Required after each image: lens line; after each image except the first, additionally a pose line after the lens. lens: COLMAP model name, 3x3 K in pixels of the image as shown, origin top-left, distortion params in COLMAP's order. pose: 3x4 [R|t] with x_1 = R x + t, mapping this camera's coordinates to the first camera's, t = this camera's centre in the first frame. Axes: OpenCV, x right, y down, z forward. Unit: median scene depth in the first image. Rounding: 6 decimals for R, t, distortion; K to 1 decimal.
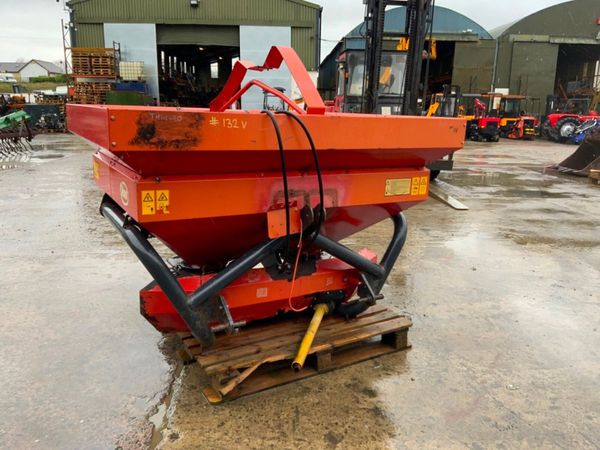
lens RADIAL K [[500.2, 0, 298.7], [0, 500.2, 225.4], [0, 0, 1]] dist [0.039101, -0.079302]
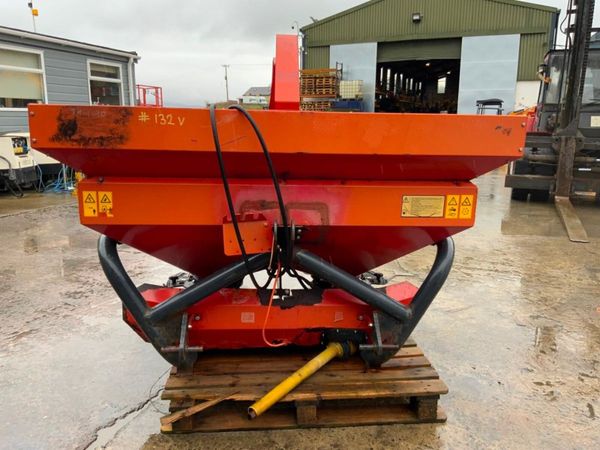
lens RADIAL K [[500.2, 0, 299.6], [0, 500.2, 225.2], [0, 0, 1]] dist [0.039101, -0.079302]
pose [[0.902451, 0.075560, -0.424115, 0.341860], [-0.089473, 0.995905, -0.012955, -0.021015], [0.421400, 0.049638, 0.905516, 0.227696]]
